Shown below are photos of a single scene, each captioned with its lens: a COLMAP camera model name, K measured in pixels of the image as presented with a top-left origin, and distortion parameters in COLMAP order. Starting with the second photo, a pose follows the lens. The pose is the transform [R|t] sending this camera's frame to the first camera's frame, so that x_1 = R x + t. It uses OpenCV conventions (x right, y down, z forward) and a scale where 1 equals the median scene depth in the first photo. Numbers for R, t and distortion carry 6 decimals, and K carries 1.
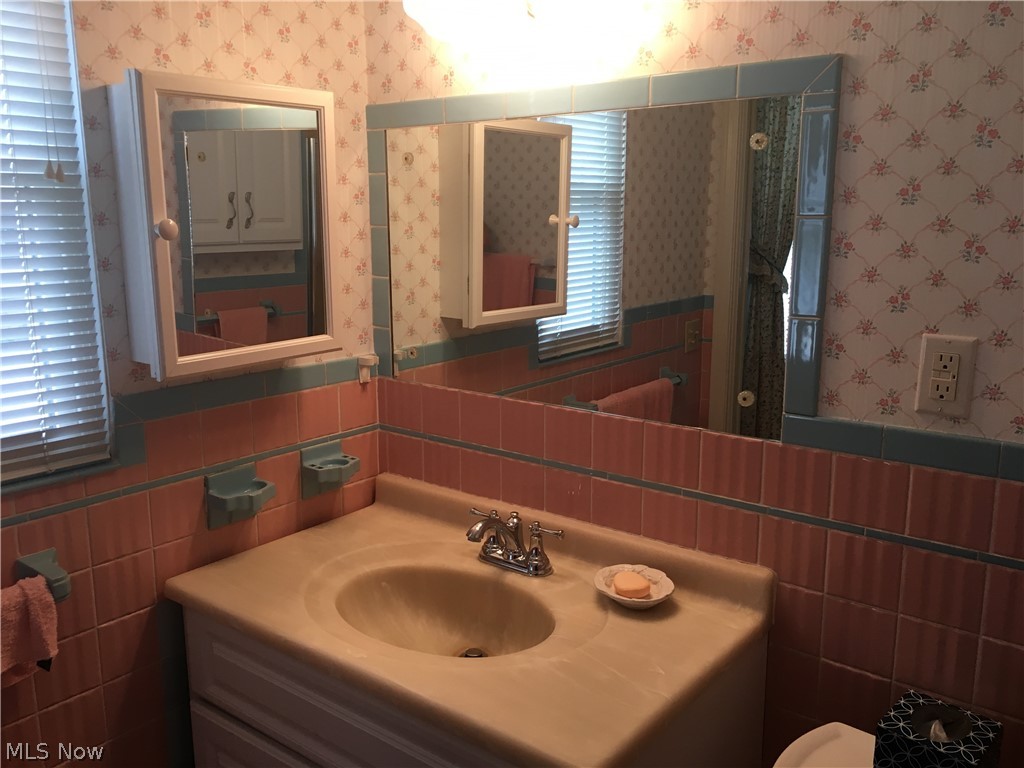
lens RADIAL K [[869.1, 0, 511.3], [0, 869.1, 383.5], [0, 0, 1]] dist [0.045768, -0.026722]
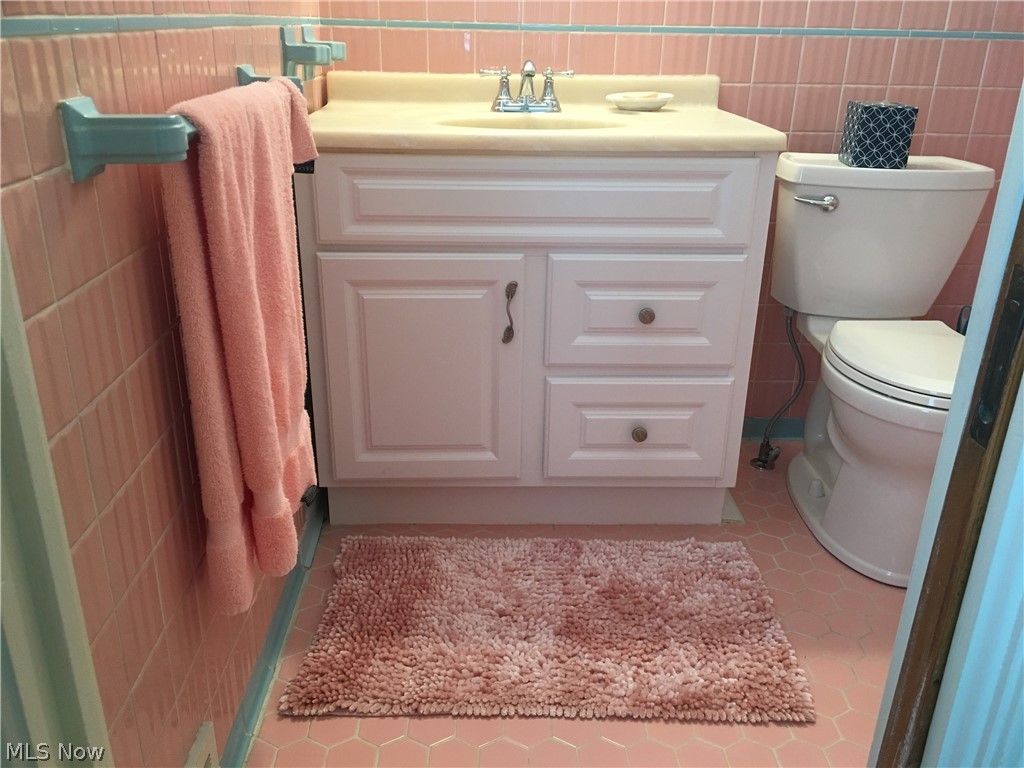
lens RADIAL K [[869.1, 0, 513.3], [0, 869.1, 384.4], [0, 0, 1]] dist [0.045768, -0.026722]
pose [[0.762074, -0.232149, 0.604442, -0.891786], [0.105241, 0.965512, 0.238139, 0.304852], [-0.638880, -0.117867, 0.760224, 0.049391]]
